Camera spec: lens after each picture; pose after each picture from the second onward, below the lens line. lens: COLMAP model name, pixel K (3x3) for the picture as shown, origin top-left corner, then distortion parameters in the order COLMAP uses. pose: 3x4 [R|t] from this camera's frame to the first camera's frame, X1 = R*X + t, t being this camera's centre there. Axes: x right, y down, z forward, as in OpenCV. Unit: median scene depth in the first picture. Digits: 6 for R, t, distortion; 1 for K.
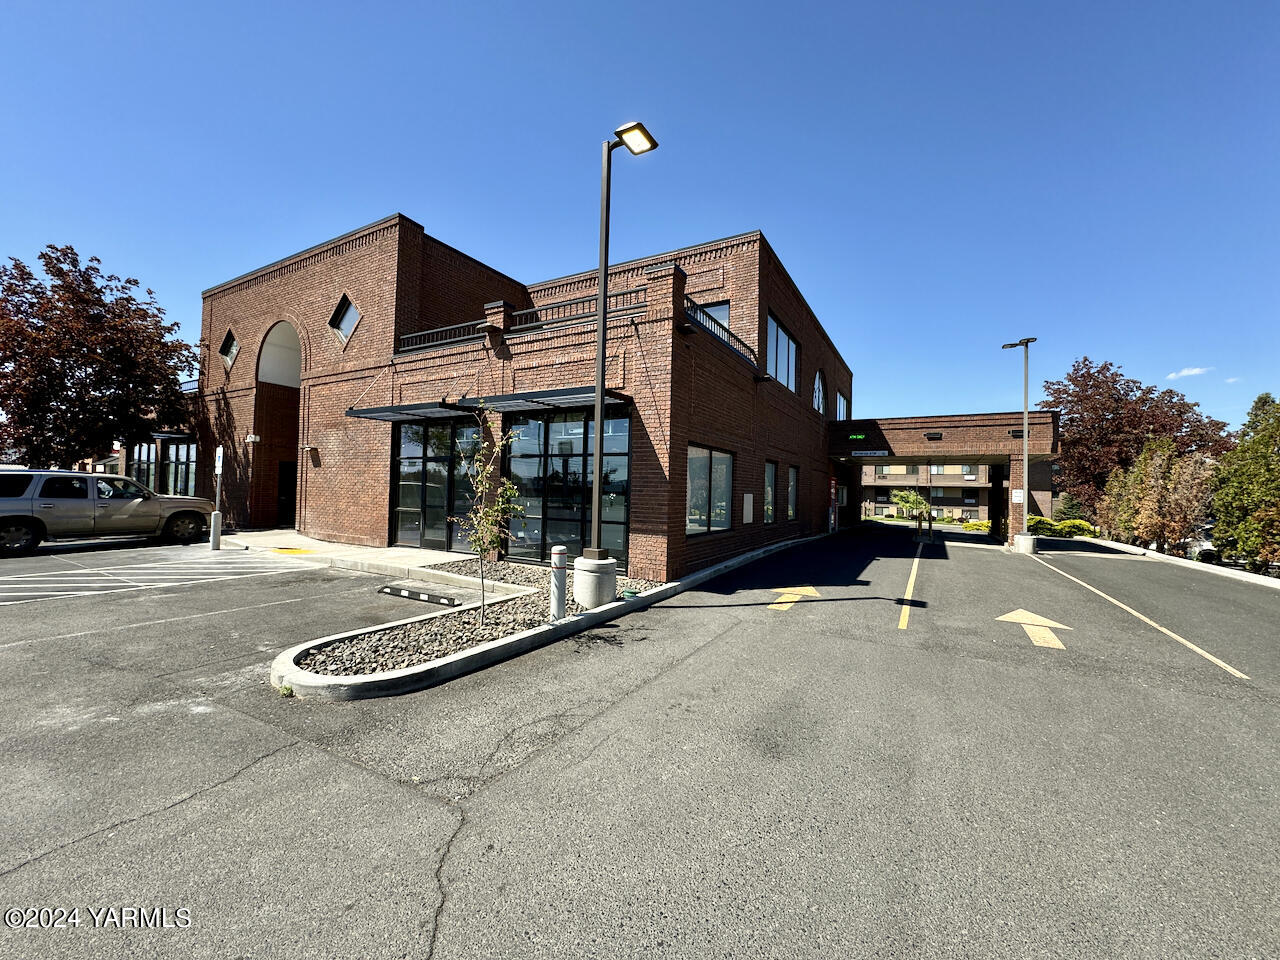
lens RADIAL K [[510.0, 0, 642.3], [0, 510.0, 477.0], [0, 0, 1]] dist [-0.007323, 0.003973]
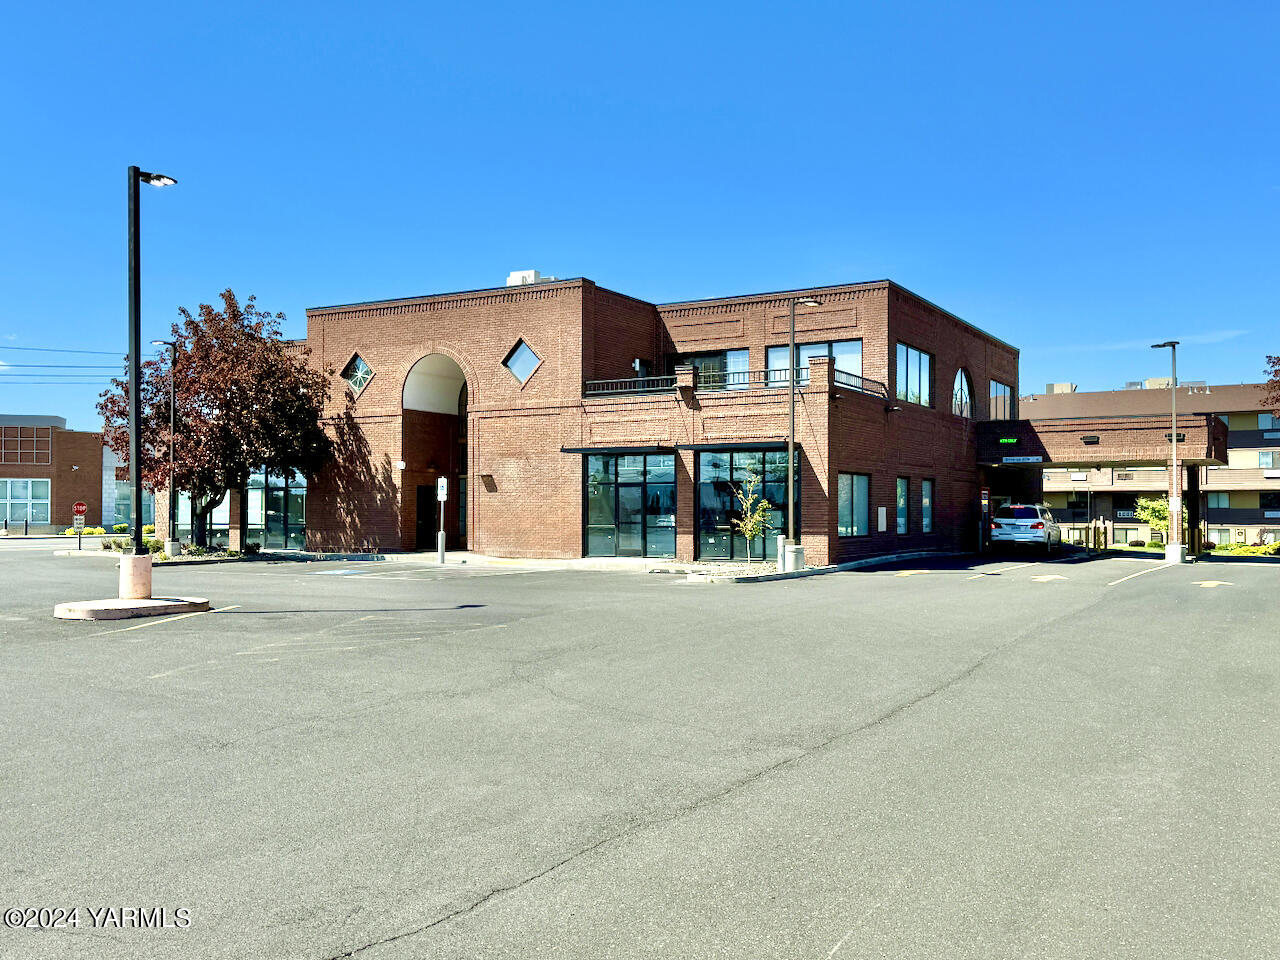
lens RADIAL K [[1156.6, 0, 635.6], [0, 1156.6, 486.2], [0, 0, 1]] dist [0.055416, -0.004265]
pose [[0.999685, -0.022342, -0.011459, -0.312281], [0.022408, 0.999733, 0.005658, -0.041307], [0.011330, -0.005913, 0.999918, -1.597707]]
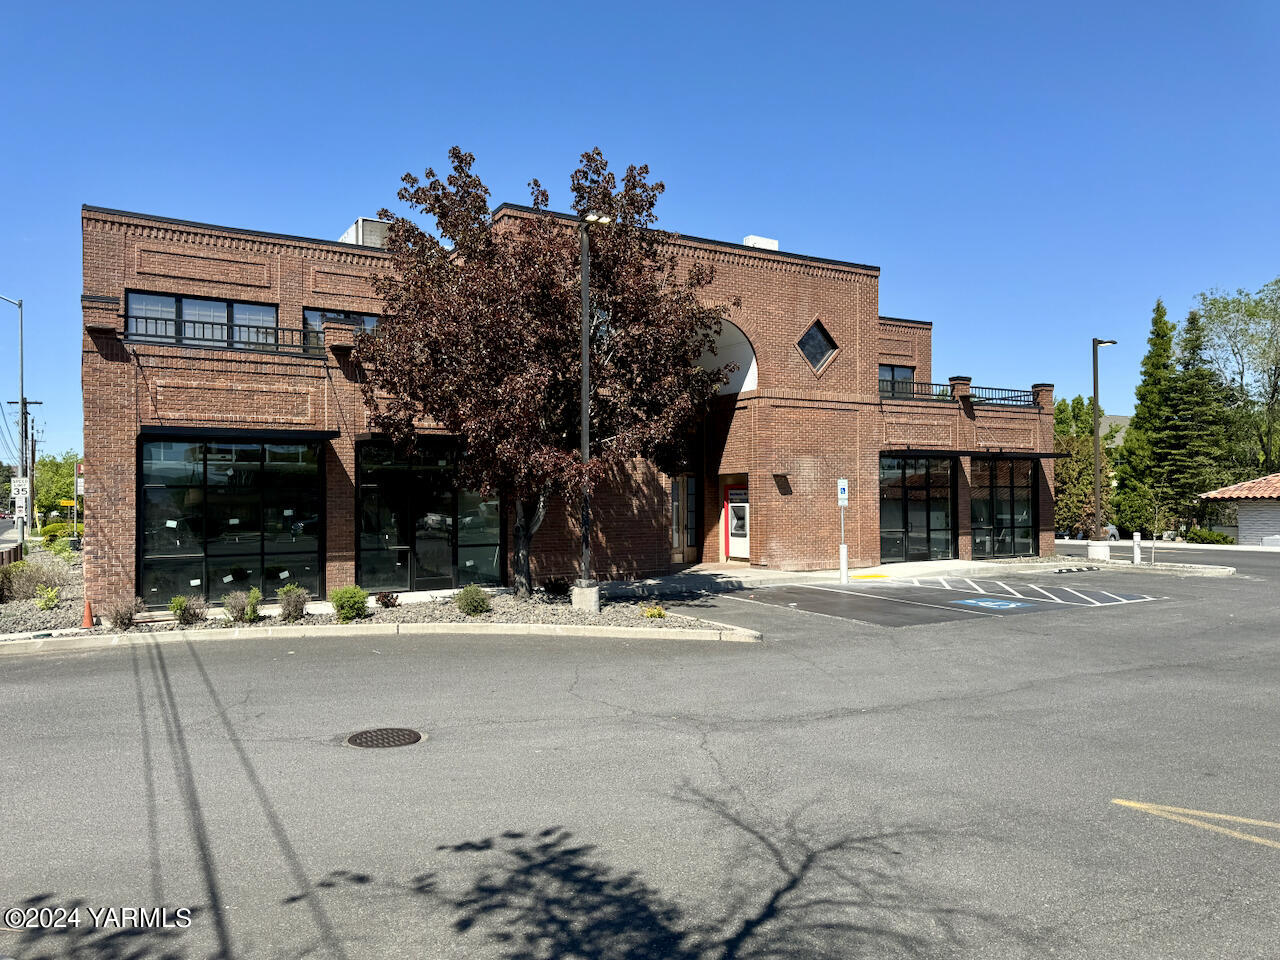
lens RADIAL K [[896.0, 0, 632.4], [0, 896.0, 488.2], [0, 0, 1]] dist [0.035487, -0.024895]
pose [[0.501723, -0.017299, 0.864855, -2.314430], [-0.004416, 0.999736, 0.022558, -0.071615], [-0.865017, -0.015137, 0.501514, 0.439582]]
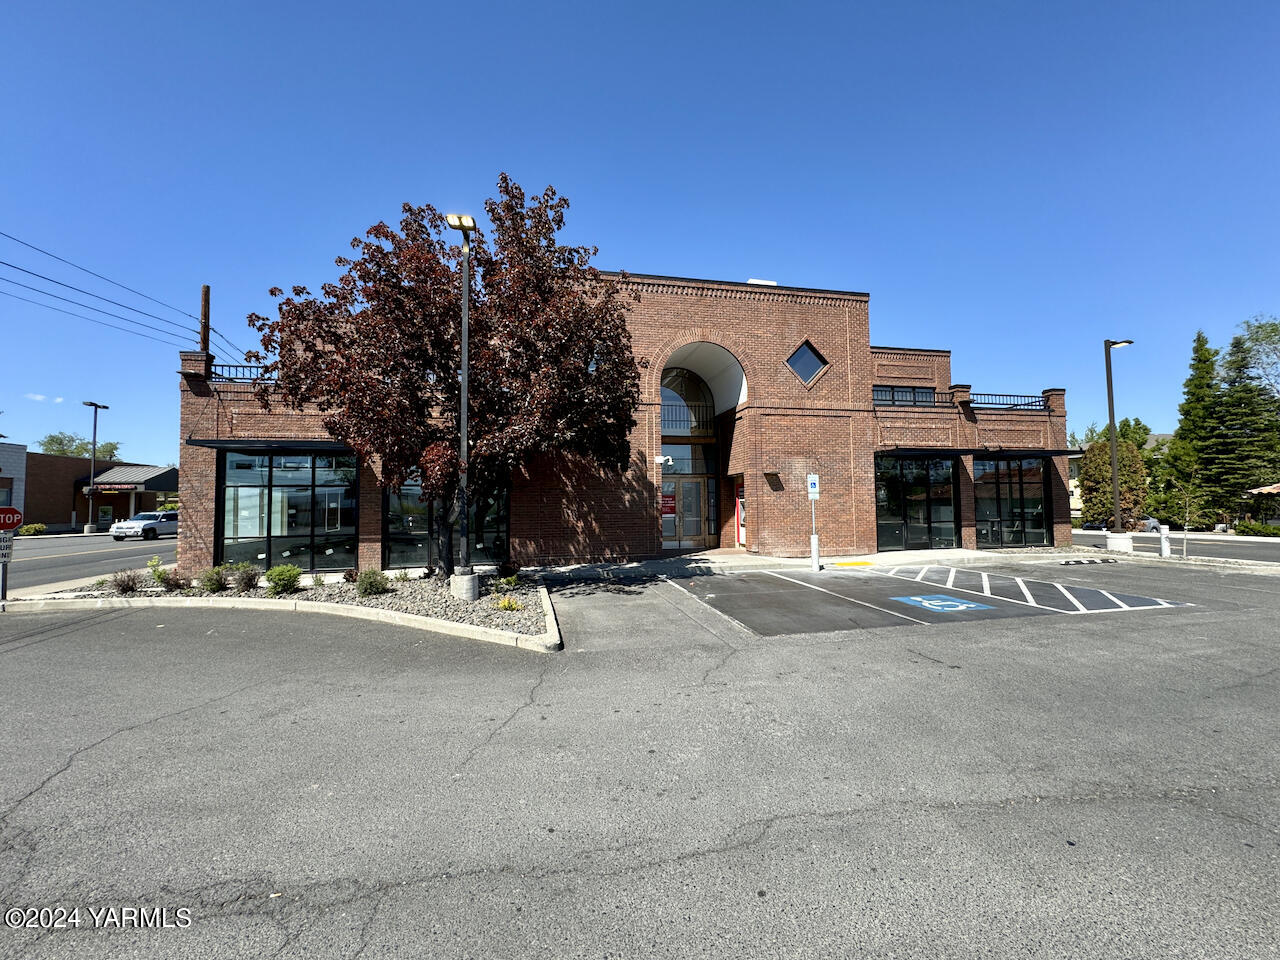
lens RADIAL K [[510.0, 0, 637.0], [0, 510.0, 479.4], [0, 0, 1]] dist [-0.007323, 0.003973]
pose [[0.750878, -0.000161, 0.660441, -1.661021], [0.012335, 0.999829, -0.013781, -0.034589], [-0.660326, 0.018494, 0.750752, 0.401191]]
